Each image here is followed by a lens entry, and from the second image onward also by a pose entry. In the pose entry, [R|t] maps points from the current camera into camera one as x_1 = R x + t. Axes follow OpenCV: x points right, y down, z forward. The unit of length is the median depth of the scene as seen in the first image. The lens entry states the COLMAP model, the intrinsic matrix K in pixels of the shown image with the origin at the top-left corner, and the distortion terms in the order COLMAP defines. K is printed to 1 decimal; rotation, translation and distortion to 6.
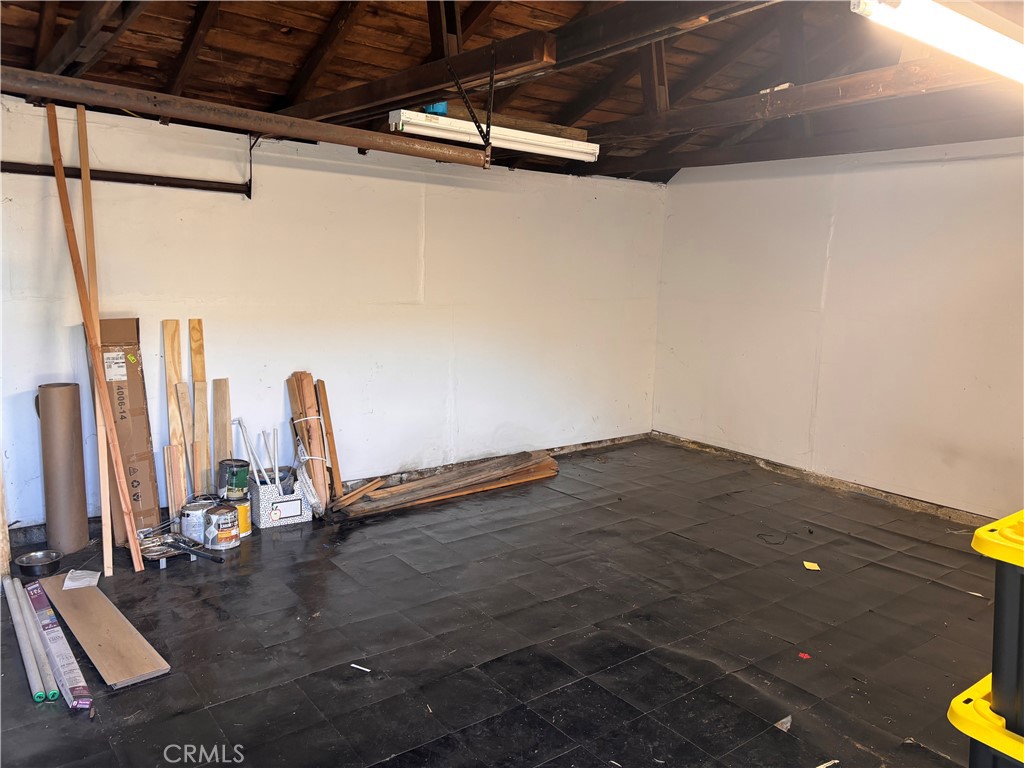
lens RADIAL K [[786.7, 0, 512.0], [0, 786.7, 384.0], [0, 0, 1]] dist [0.089357, -0.107219]
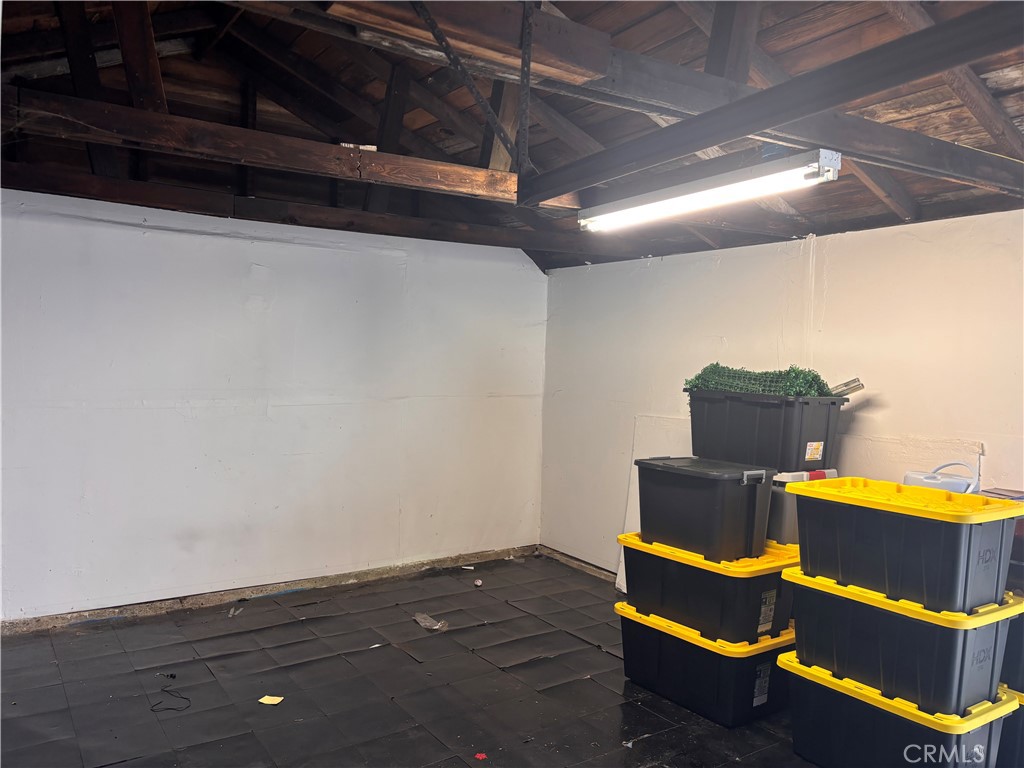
lens RADIAL K [[786.7, 0, 512.0], [0, 786.7, 384.0], [0, 0, 1]] dist [0.089357, -0.107219]
pose [[0.068902, -0.066061, 0.995434, -0.342910], [0.135592, 0.989166, 0.056259, -0.092363], [-0.988366, 0.131096, 0.077113, 0.521874]]
